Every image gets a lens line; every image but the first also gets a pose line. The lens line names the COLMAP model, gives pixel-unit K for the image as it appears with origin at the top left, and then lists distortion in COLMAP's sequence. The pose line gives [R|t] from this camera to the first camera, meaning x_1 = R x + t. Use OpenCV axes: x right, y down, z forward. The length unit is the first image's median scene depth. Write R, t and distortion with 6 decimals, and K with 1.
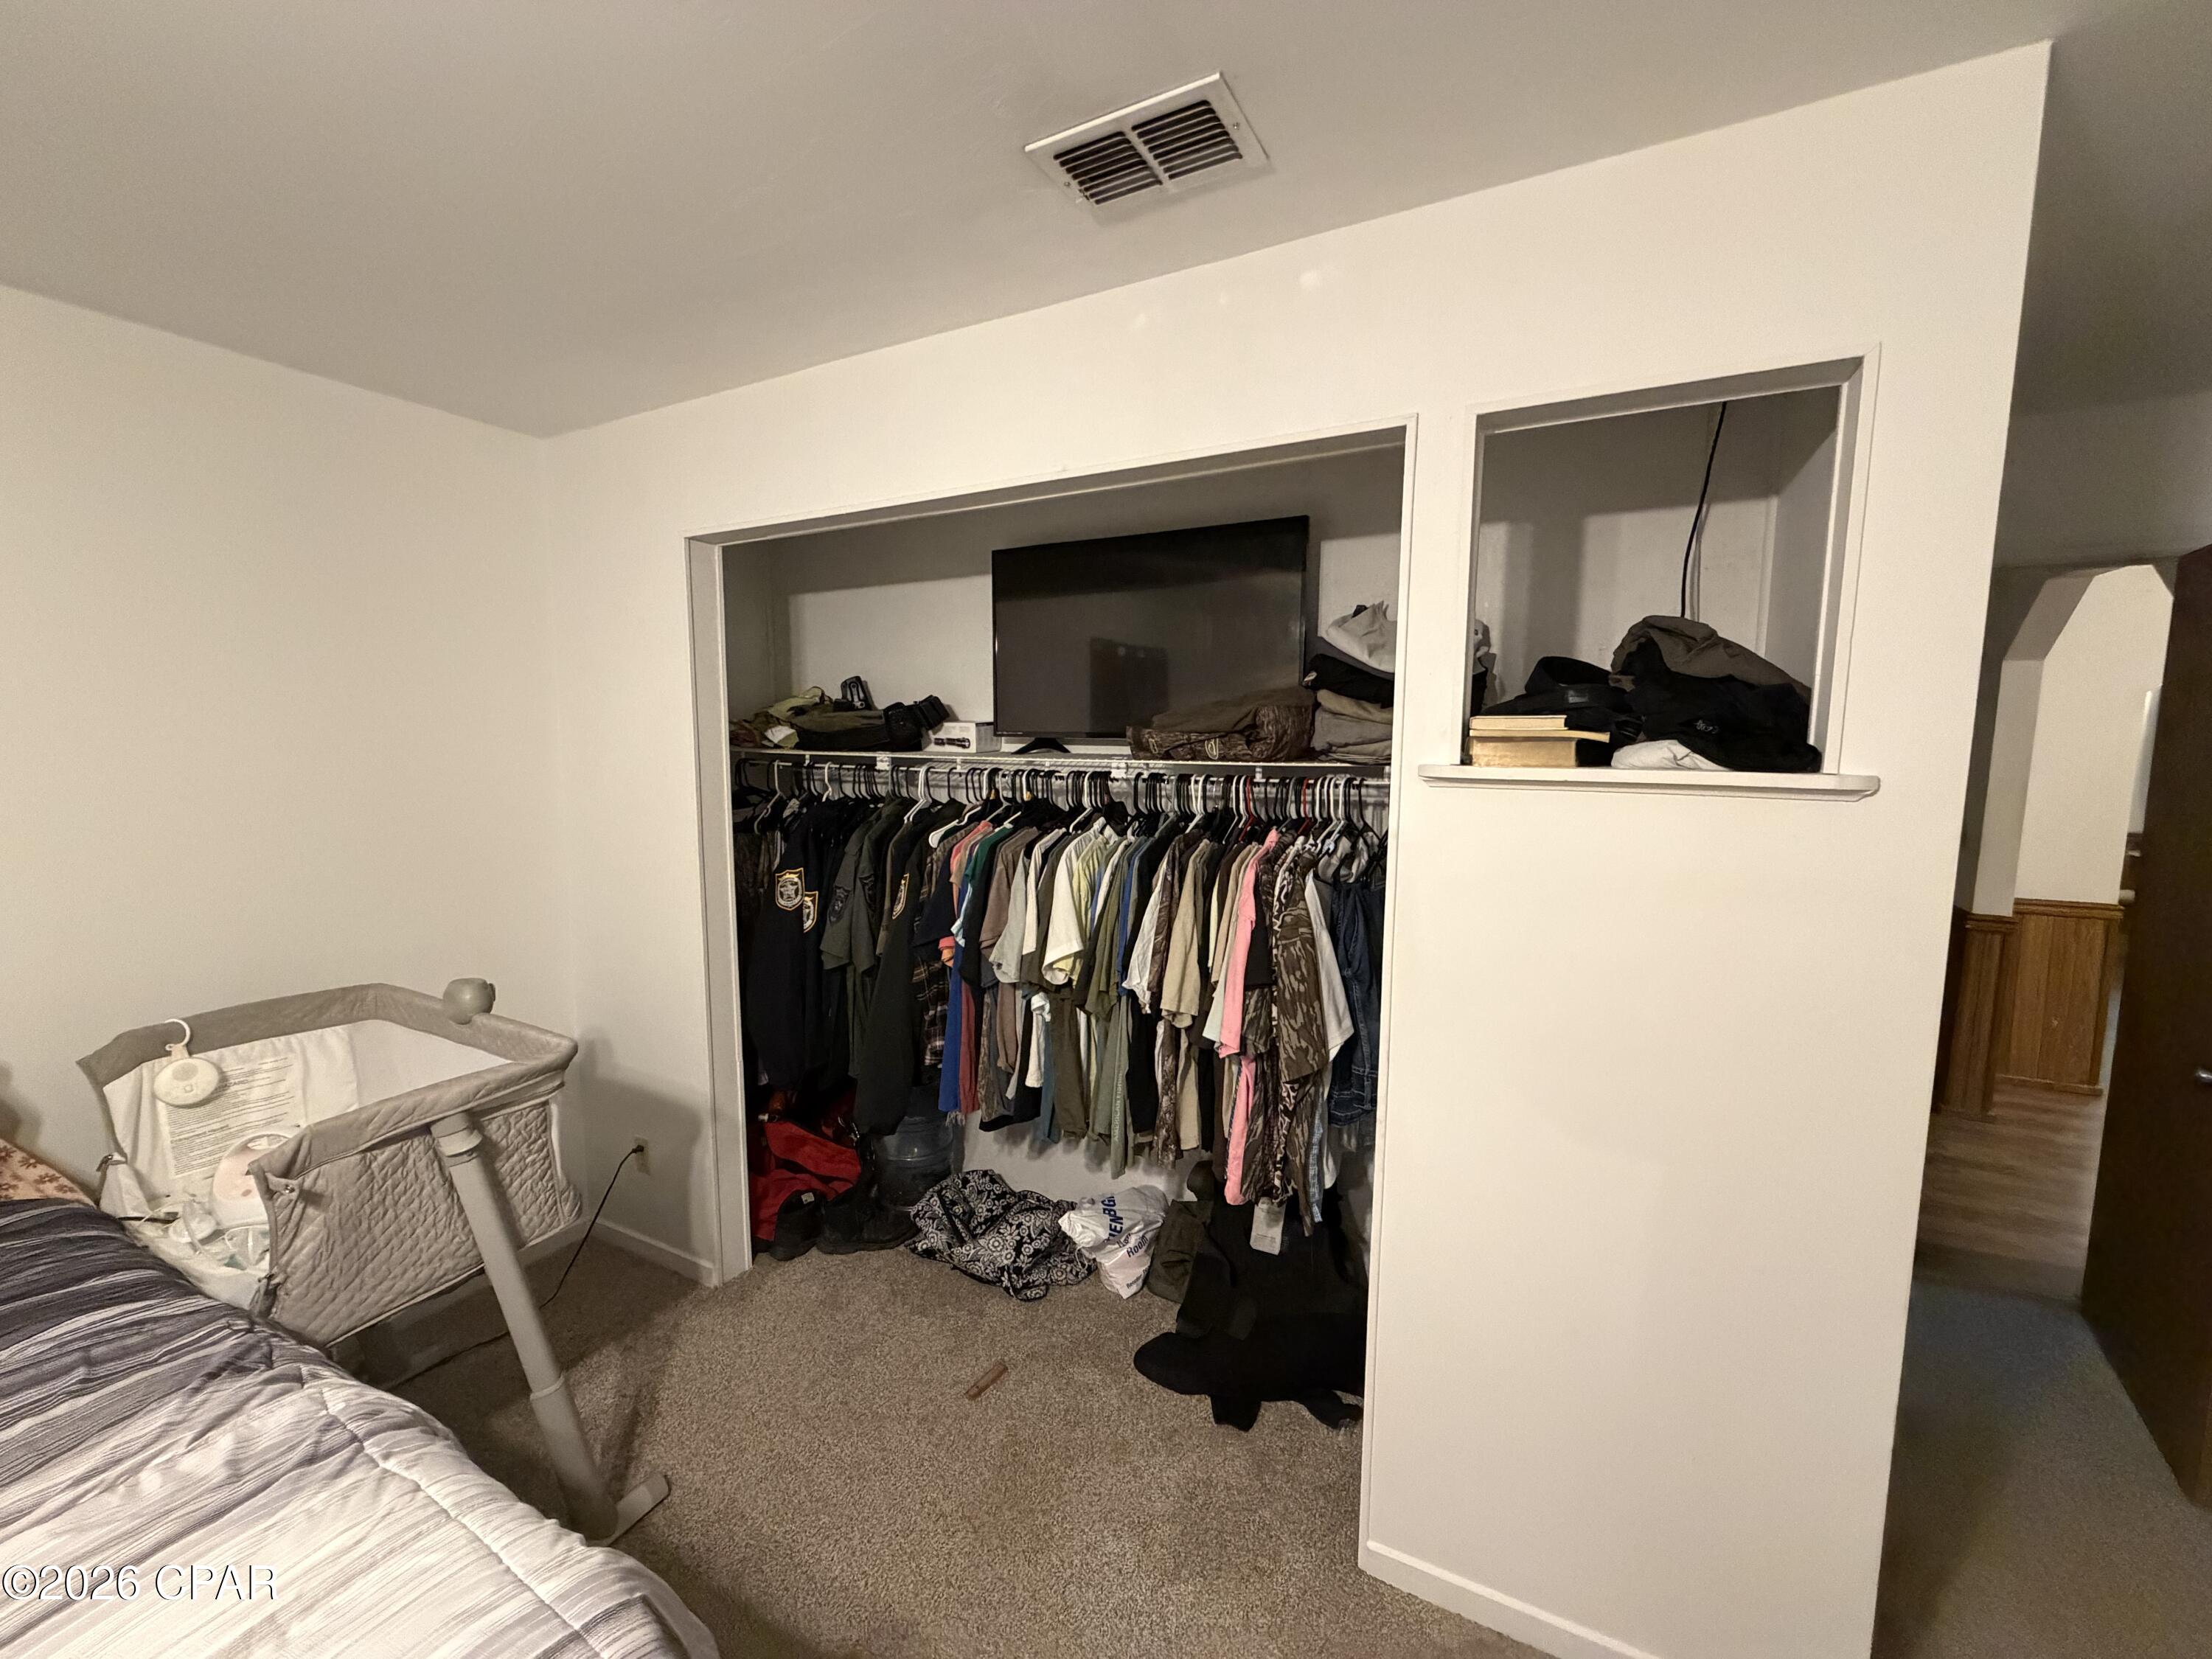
lens RADIAL K [[879.3, 0, 1106.0], [0, 879.3, 829.5], [0, 0, 1]] dist [-0.002831, 0.000388]
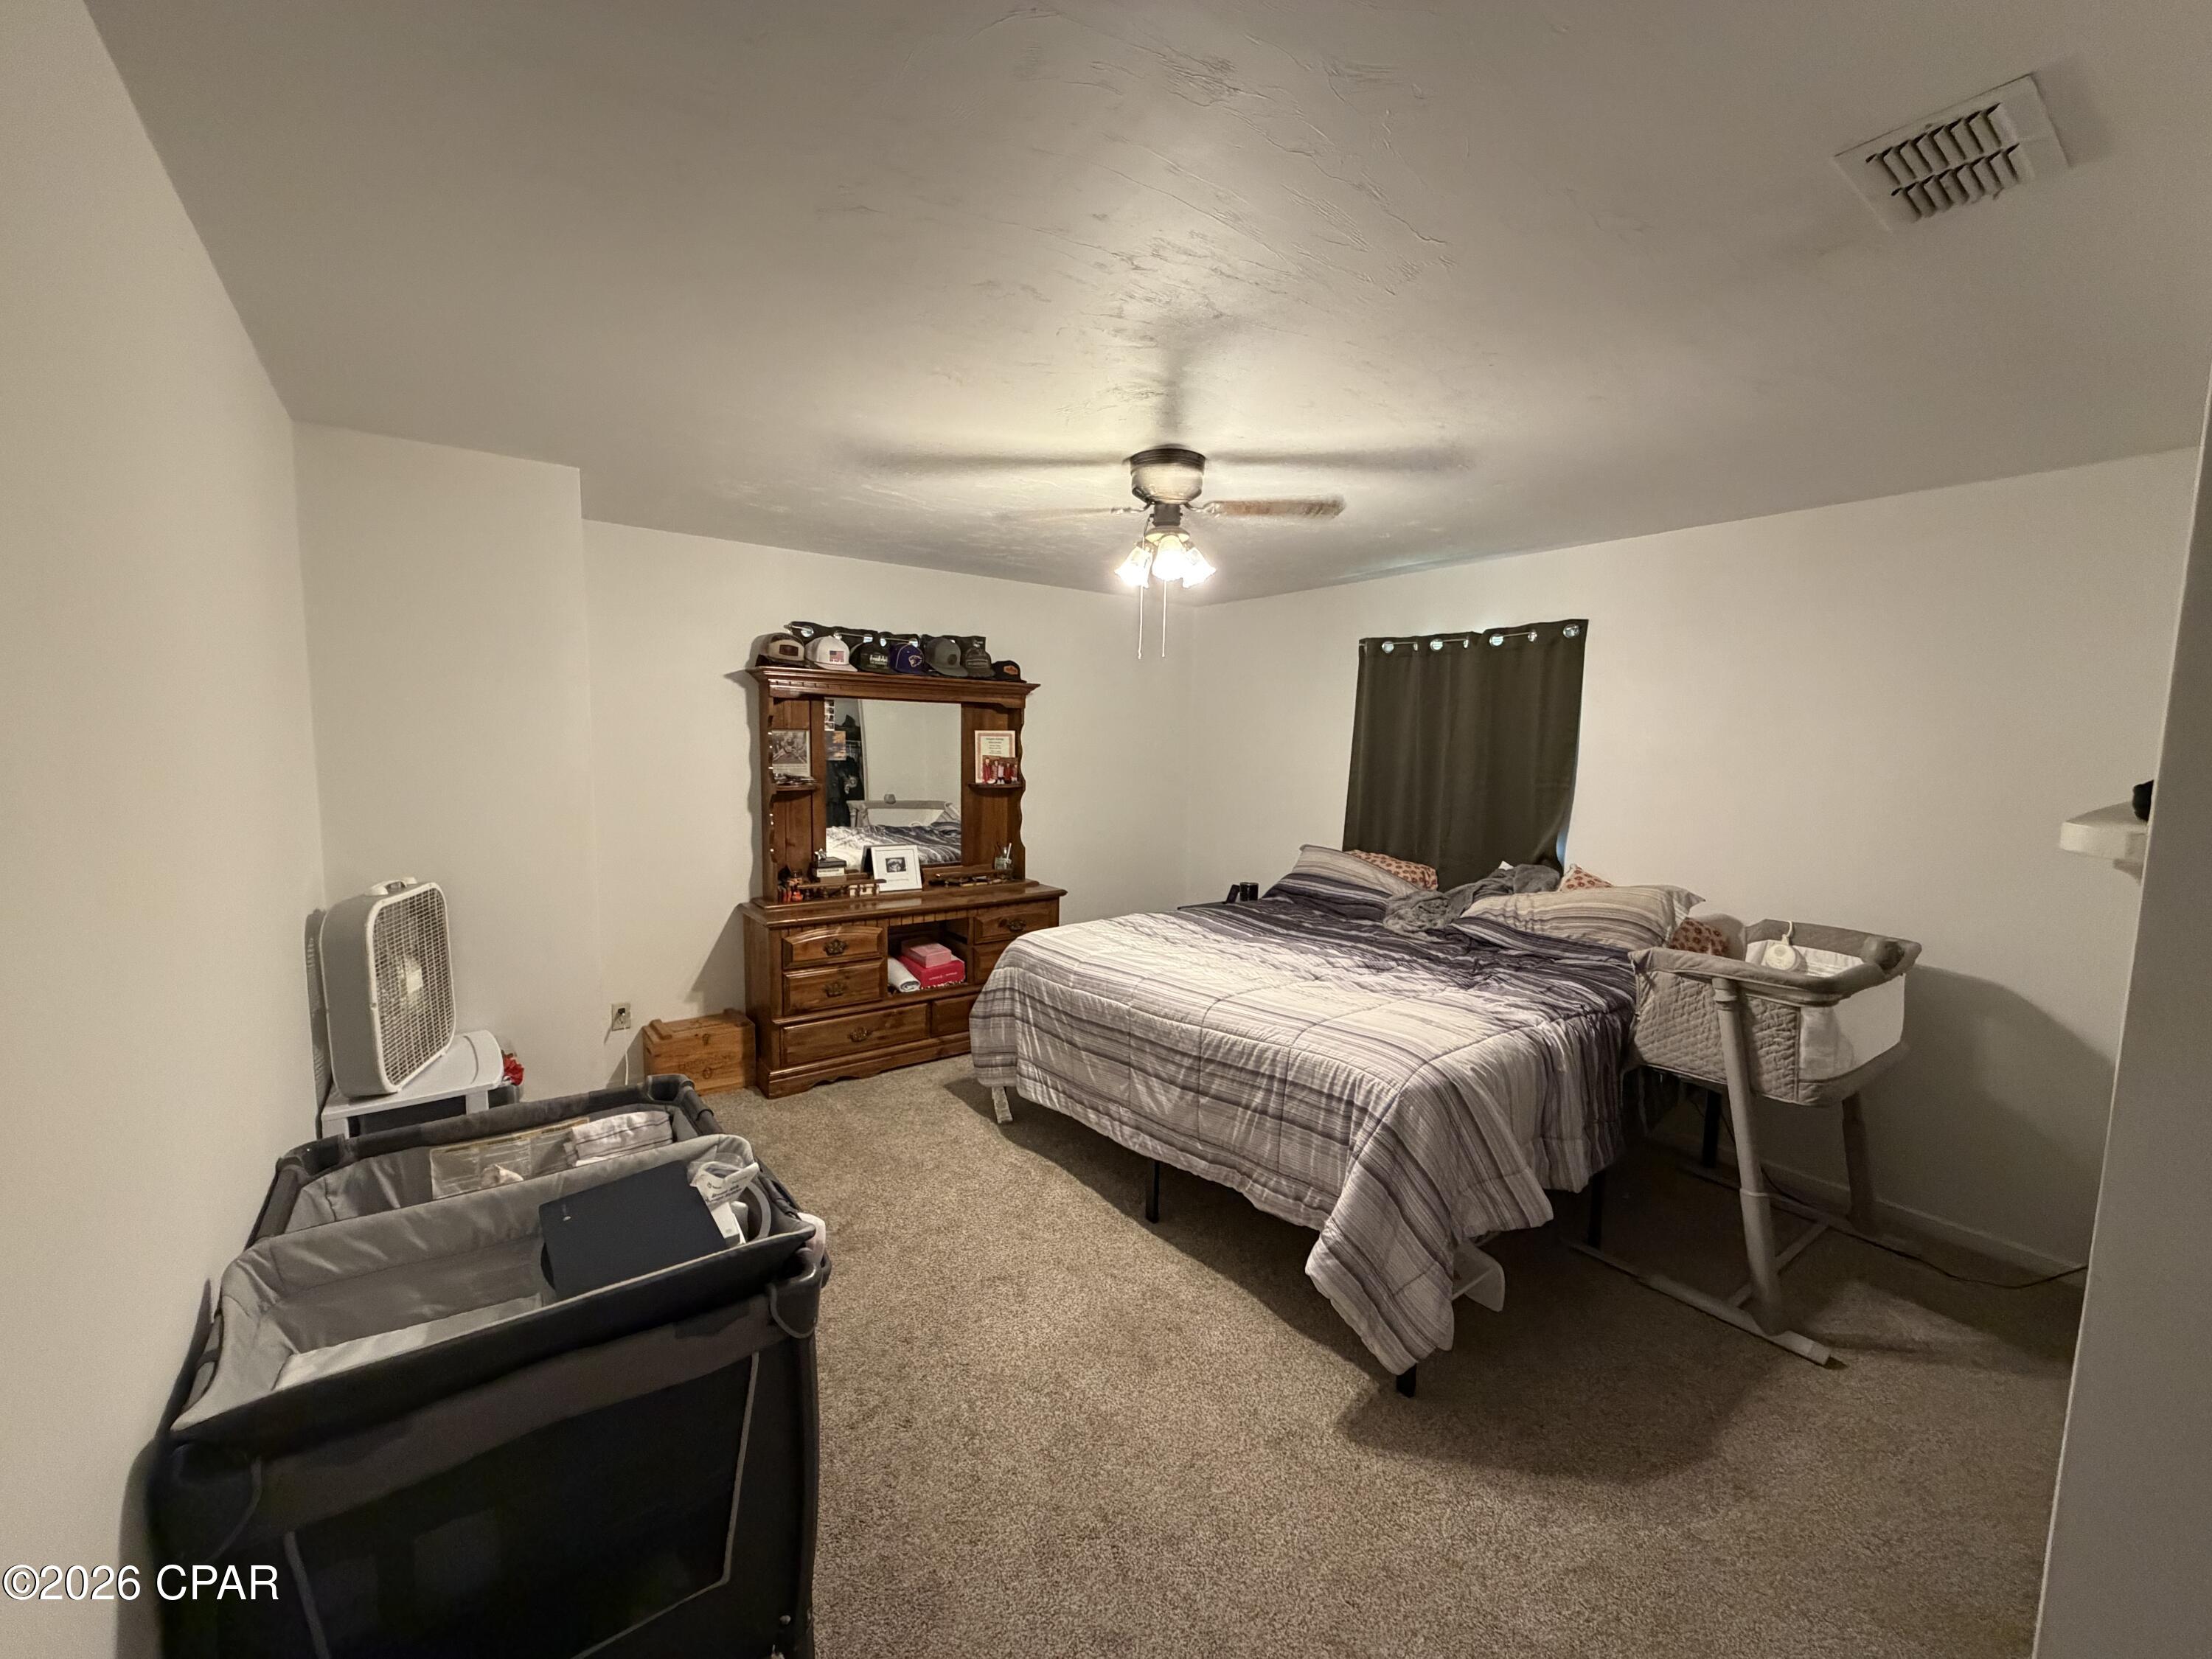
lens RADIAL K [[879.3, 0, 1106.0], [0, 879.3, 829.5], [0, 0, 1]] dist [-0.002831, 0.000388]
pose [[-0.434575, 0.078022, -0.897250, 1.376547], [-0.119623, 0.982414, 0.143366, -0.055826], [0.892656, 0.169635, -0.417599, 0.680383]]
